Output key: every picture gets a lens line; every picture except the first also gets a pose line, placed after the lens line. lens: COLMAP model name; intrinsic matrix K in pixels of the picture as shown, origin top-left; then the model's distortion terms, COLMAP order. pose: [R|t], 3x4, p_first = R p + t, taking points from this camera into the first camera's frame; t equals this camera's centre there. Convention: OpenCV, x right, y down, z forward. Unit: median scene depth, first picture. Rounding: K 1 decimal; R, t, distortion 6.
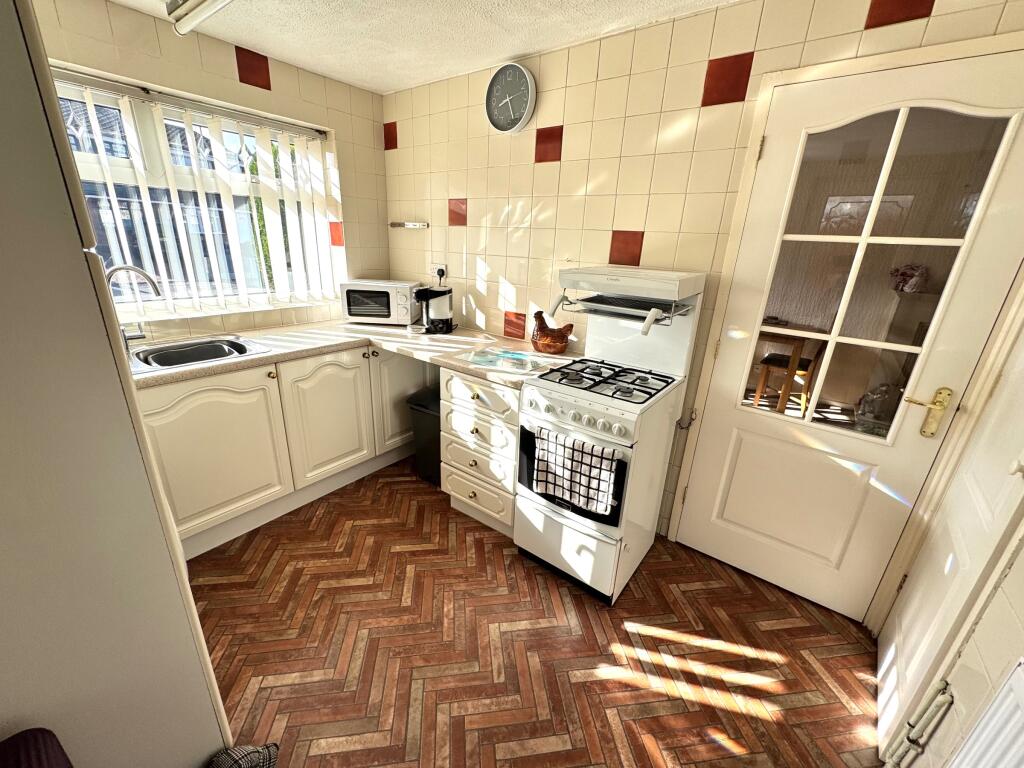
lens RADIAL K [[410.2, 0, 512.8], [0, 410.2, 387.8], [0, 0, 1]] dist [-0.000795, 0.000120]
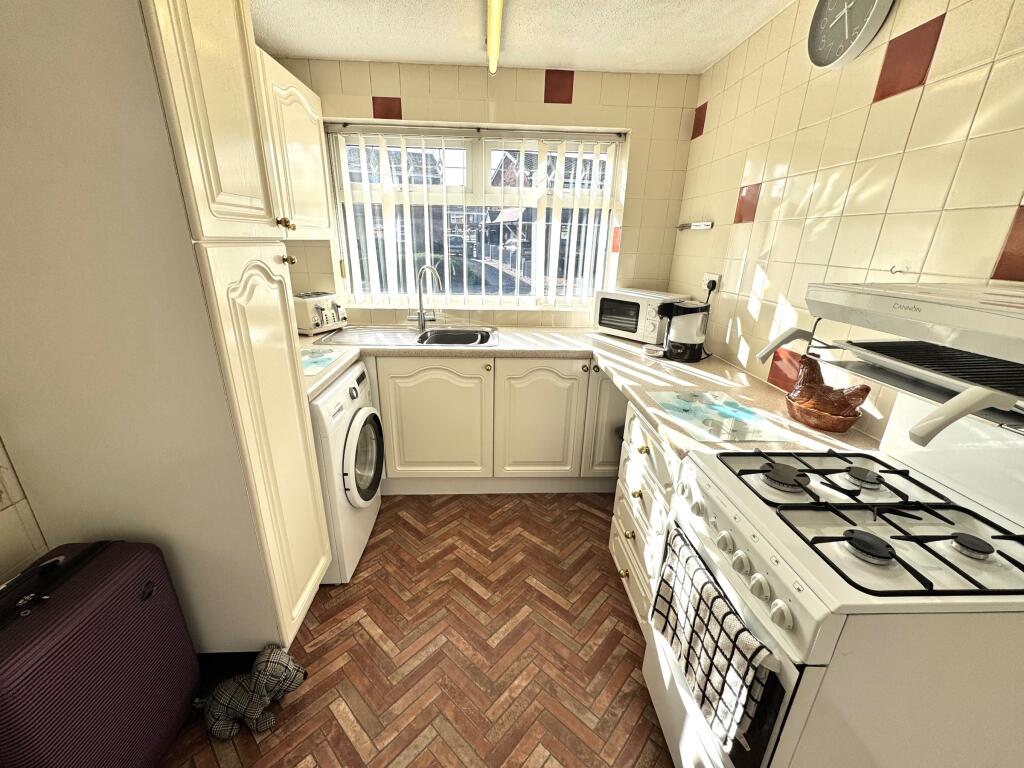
lens RADIAL K [[410.2, 0, 512.1], [0, 410.2, 386.3], [0, 0, 1]] dist [-0.000795, 0.000120]
pose [[0.636801, 0.229139, -0.736193, 0.248720], [-0.254245, 0.963820, 0.080068, -0.080102], [0.727904, 0.136186, 0.672019, 0.296317]]
